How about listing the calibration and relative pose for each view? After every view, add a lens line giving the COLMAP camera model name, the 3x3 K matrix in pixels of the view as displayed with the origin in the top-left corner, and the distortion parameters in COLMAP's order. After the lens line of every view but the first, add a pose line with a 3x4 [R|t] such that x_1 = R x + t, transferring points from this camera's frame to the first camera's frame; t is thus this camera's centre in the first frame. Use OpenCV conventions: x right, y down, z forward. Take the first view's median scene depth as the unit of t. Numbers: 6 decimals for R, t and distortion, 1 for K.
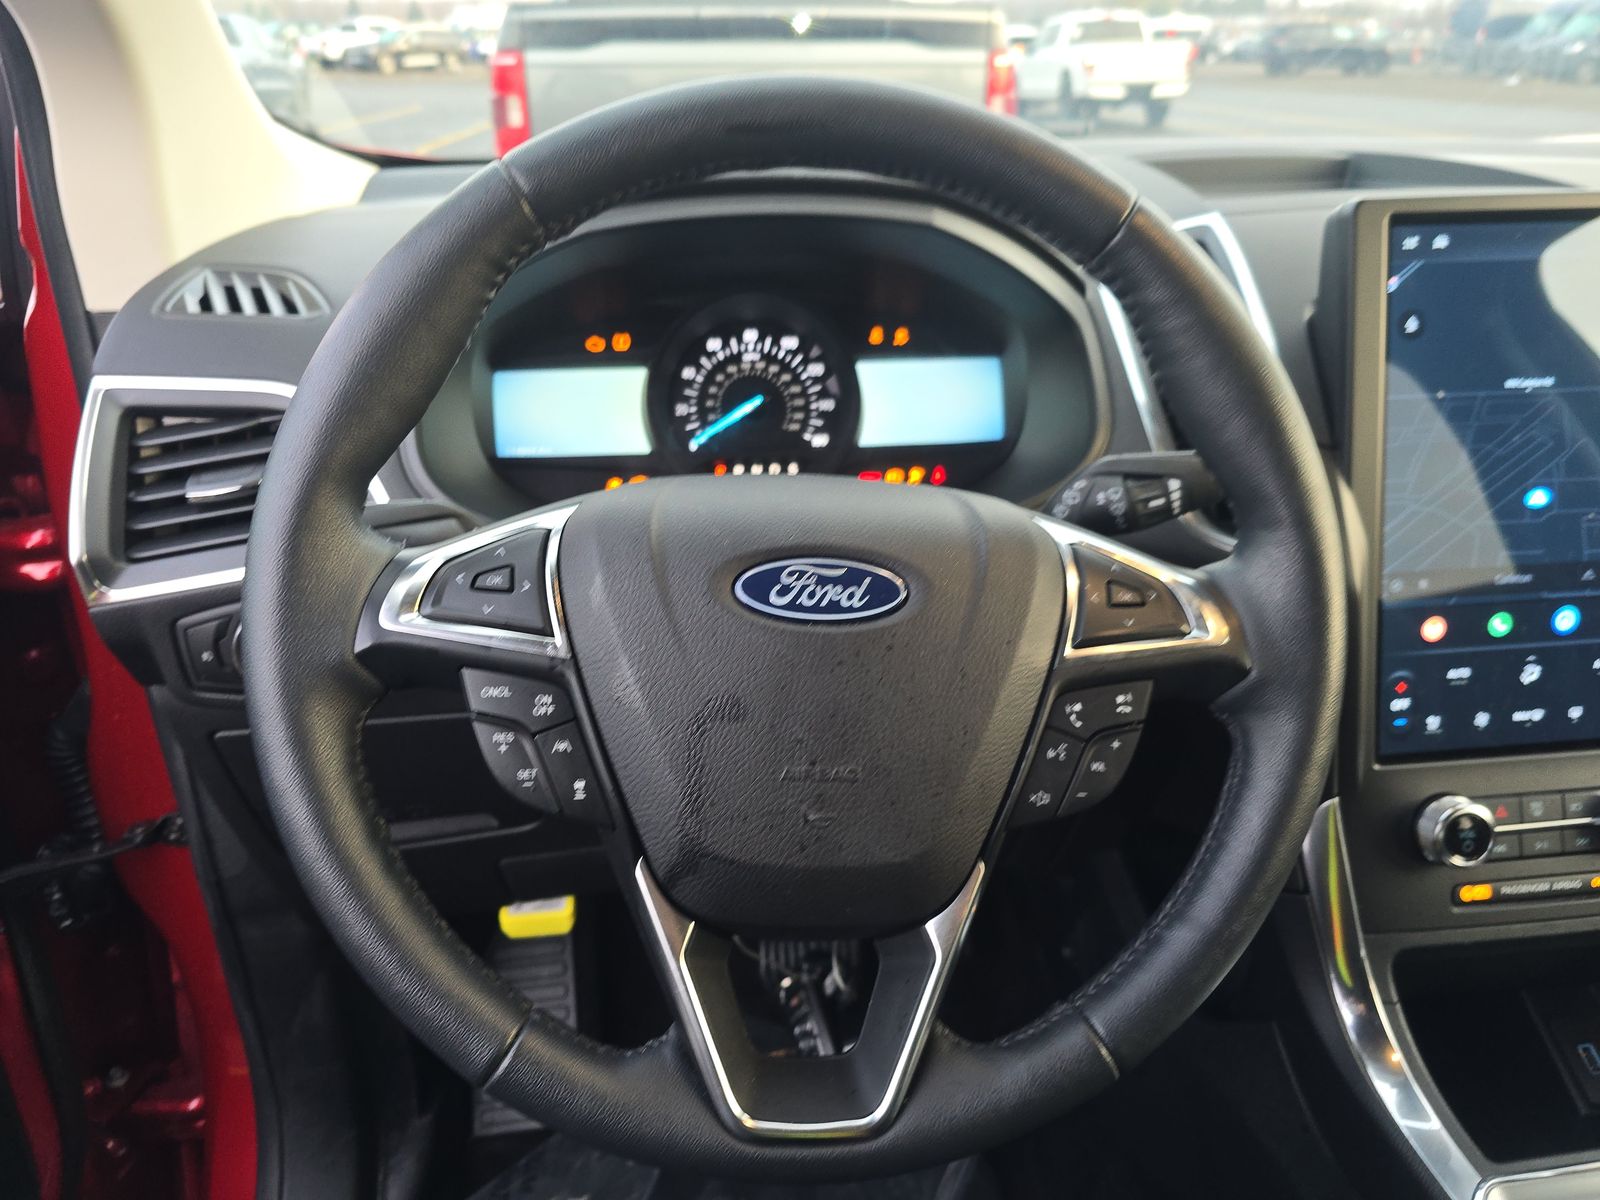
lens RADIAL K [[1017.2, 0, 833.2], [0, 1017.2, 629.3], [0, 0, 1]] dist [0.074825, -0.048093]
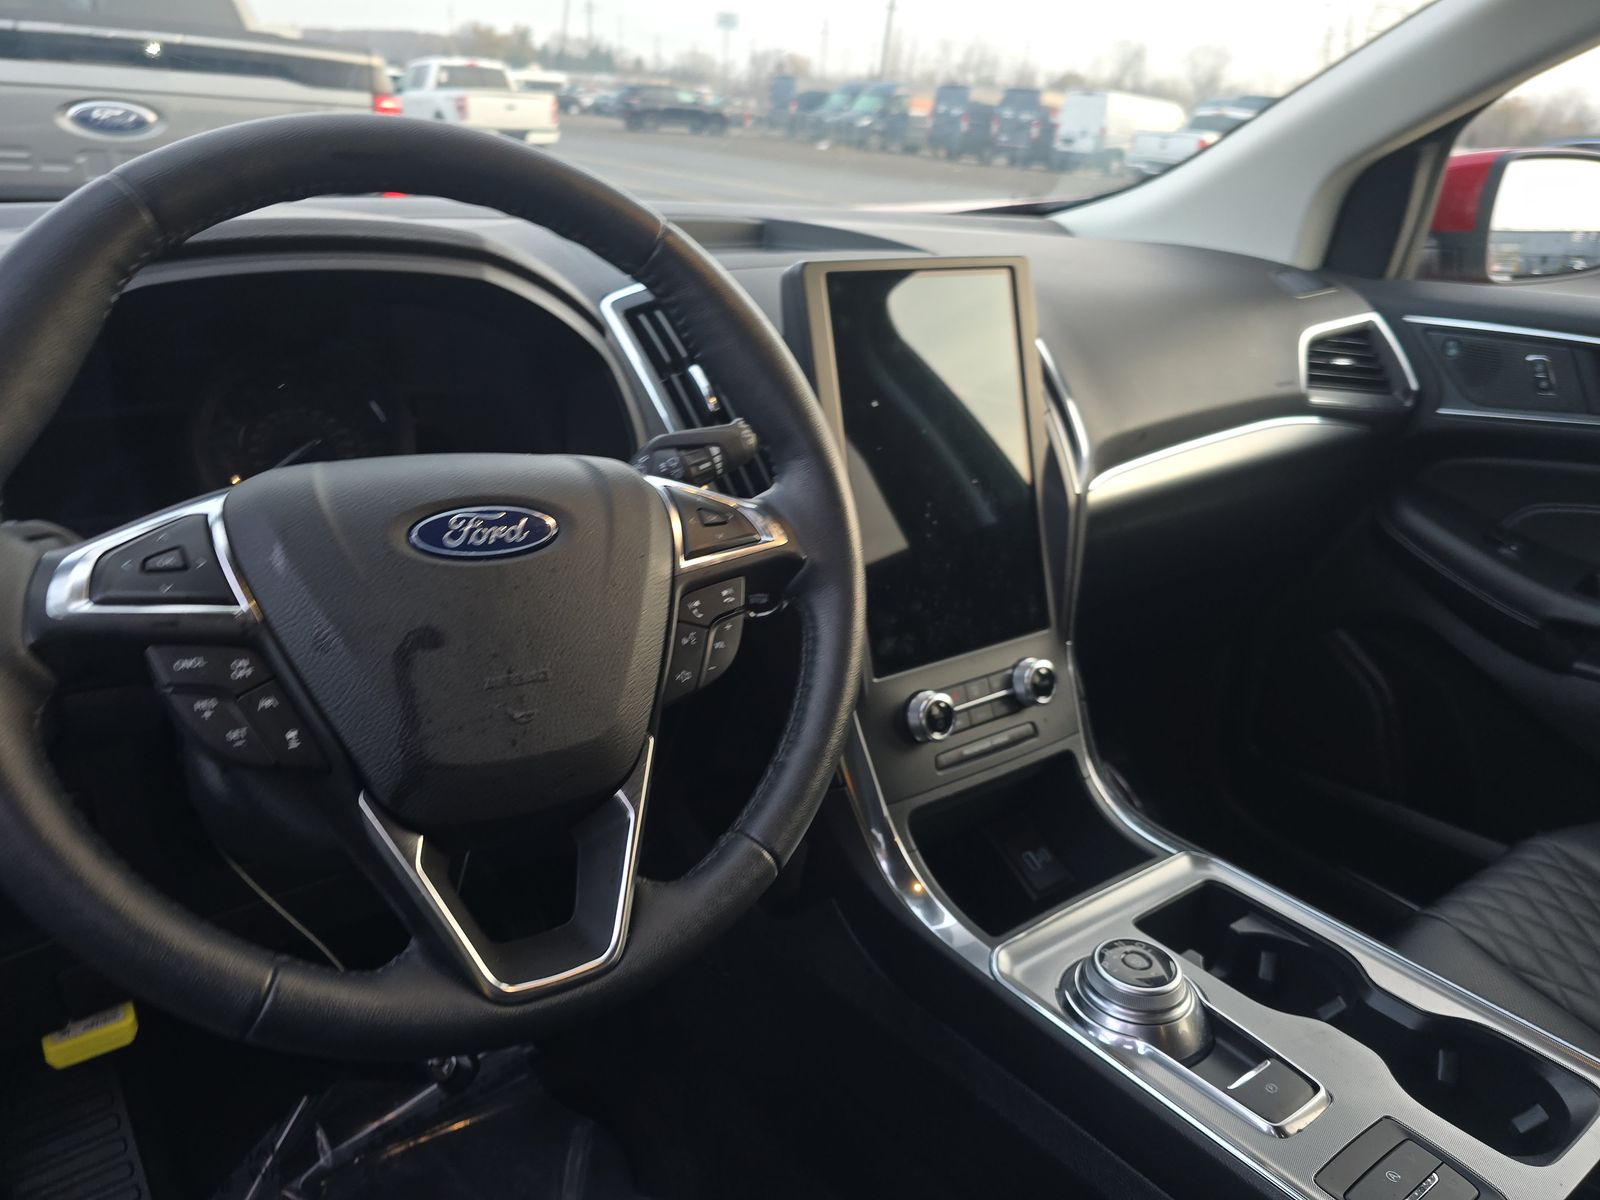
lens RADIAL K [[1135.6, 0, 800.9], [0, 1135.6, 635.7], [0, 0, 1]] dist [-0.001728, -0.026119]
pose [[0.873108, -0.151419, 0.463416, -0.311974], [0.179794, 0.983551, -0.017374, 0.163960], [-0.453163, 0.098489, 0.885970, -0.316559]]
